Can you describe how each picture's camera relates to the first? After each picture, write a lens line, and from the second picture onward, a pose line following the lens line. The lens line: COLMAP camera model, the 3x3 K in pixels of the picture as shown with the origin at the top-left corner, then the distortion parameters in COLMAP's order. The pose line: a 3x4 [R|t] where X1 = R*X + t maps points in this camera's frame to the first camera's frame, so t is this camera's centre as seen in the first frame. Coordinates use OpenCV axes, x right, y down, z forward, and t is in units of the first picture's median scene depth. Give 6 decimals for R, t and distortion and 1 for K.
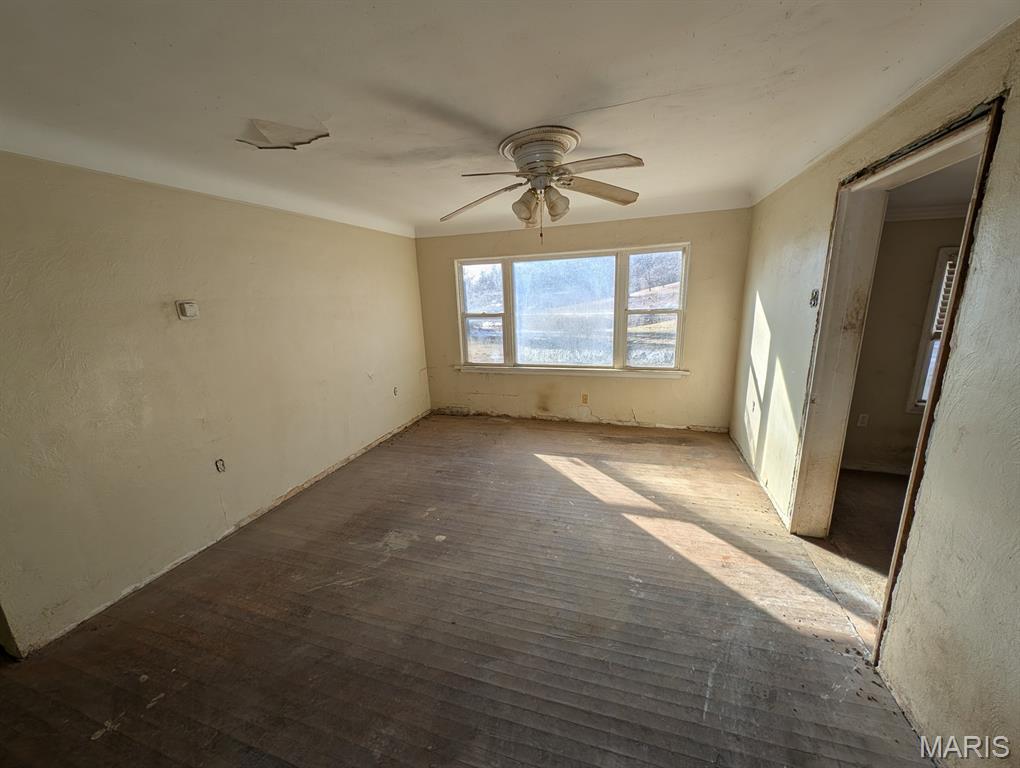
lens RADIAL K [[380.1, 0, 507.5], [0, 380.1, 380.7], [0, 0, 1]] dist [0.010110, -0.006279]
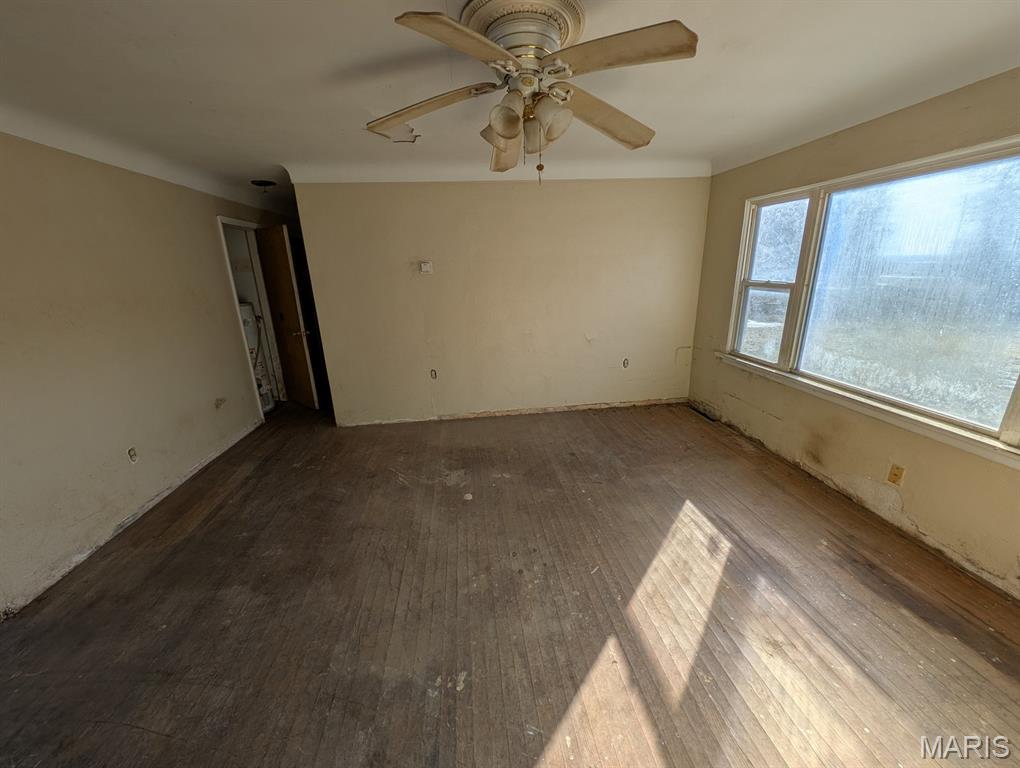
lens RADIAL K [[380.1, 0, 507.5], [0, 380.1, 380.7], [0, 0, 1]] dist [0.010110, -0.006279]
pose [[0.418432, 0.283824, -0.862762, 0.426304], [-0.188548, 0.956370, 0.223174, -0.090582], [0.888462, 0.069289, 0.453690, 0.376418]]
